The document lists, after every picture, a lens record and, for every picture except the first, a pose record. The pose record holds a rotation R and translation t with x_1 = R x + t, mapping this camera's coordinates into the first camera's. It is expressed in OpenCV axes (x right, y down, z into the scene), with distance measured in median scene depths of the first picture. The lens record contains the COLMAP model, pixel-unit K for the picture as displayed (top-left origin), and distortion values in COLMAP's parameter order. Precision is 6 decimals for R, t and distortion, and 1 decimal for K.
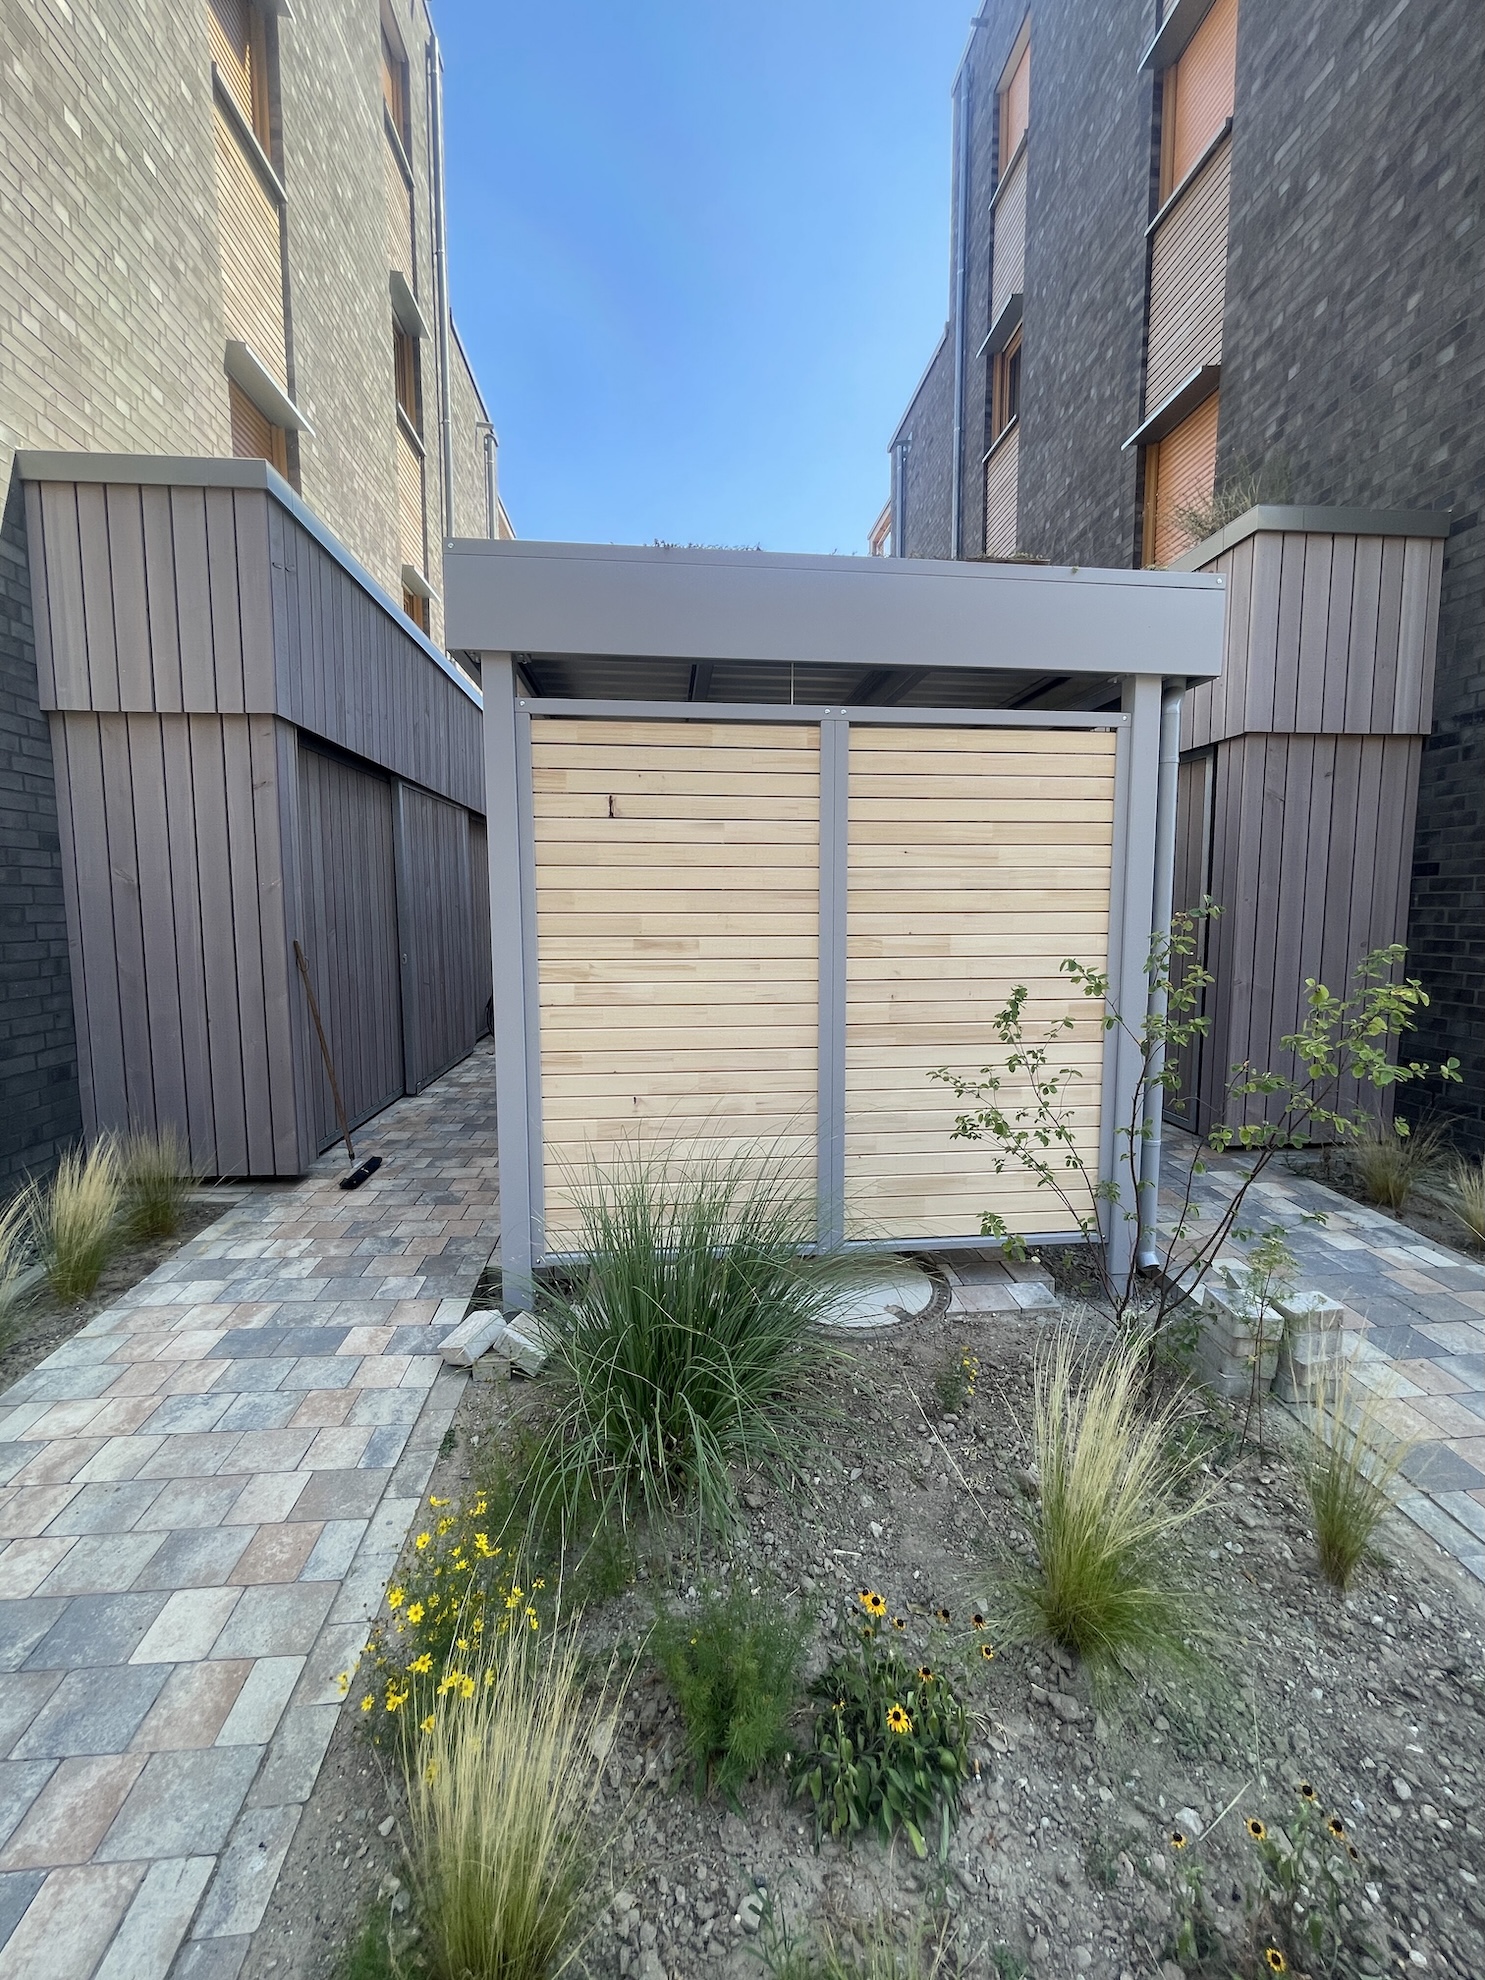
lens RADIAL K [[802.9, 0, 740.0], [0, 802.9, 983.3], [0, 0, 1]] dist [0.007669, -0.004709]
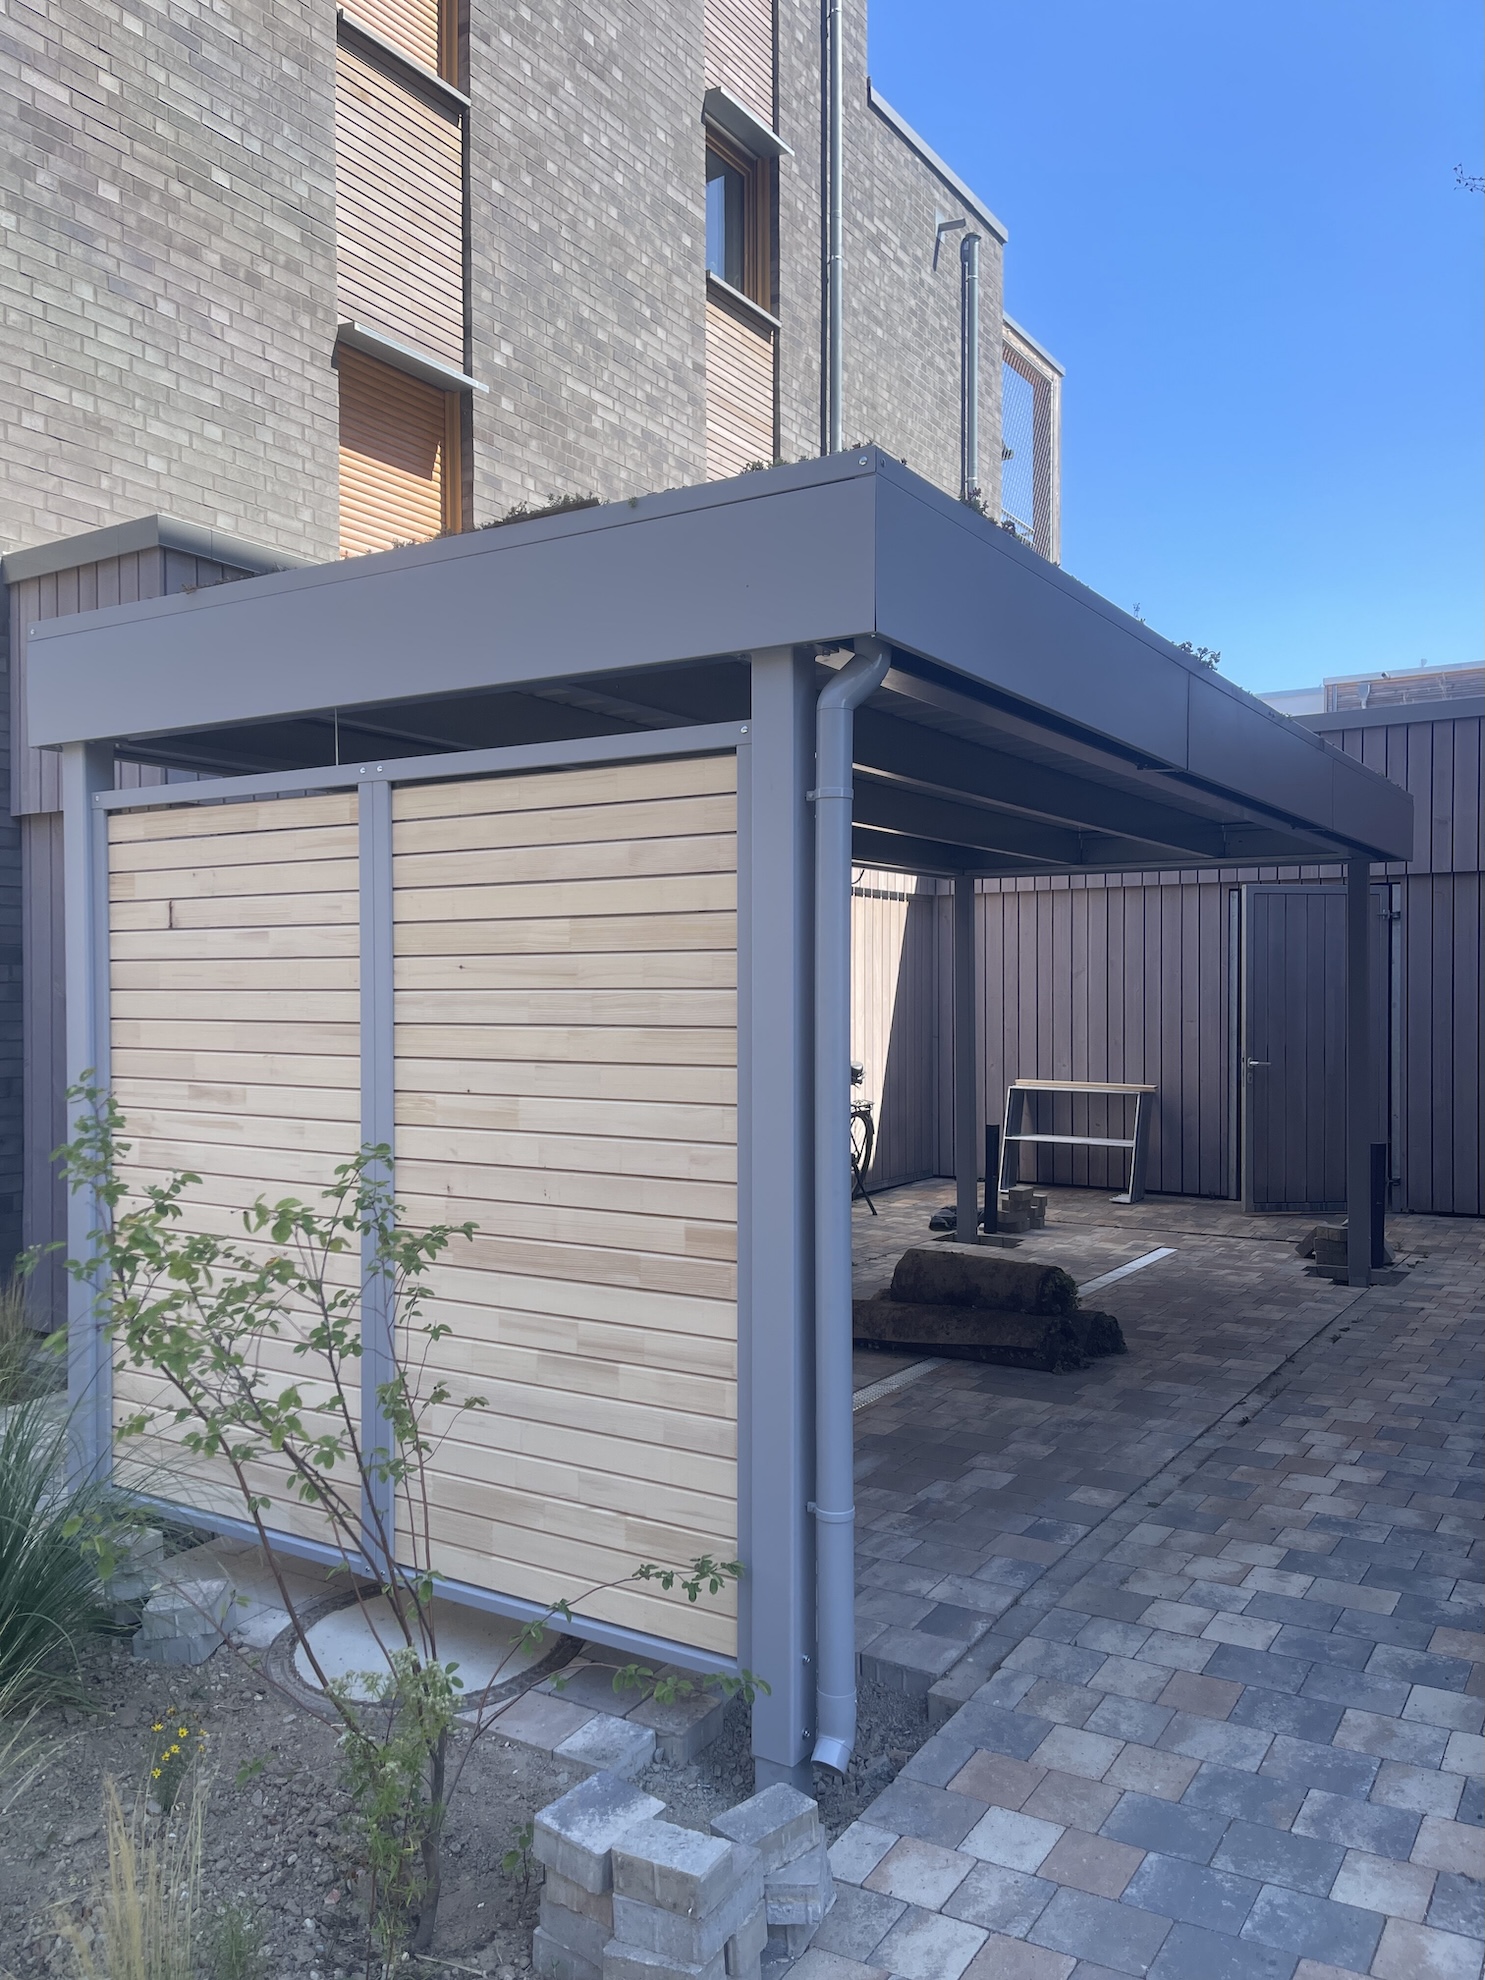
lens RADIAL K [[1505.0, 0, 736.5], [0, 1505.0, 1006.3], [0, 0, 1]] dist [0.032358, -0.004725]
pose [[0.787420, 0.007579, -0.616370, 0.902698], [-0.059838, 0.996142, -0.064195, -0.052864], [0.613505, 0.087431, 0.784836, 0.142686]]
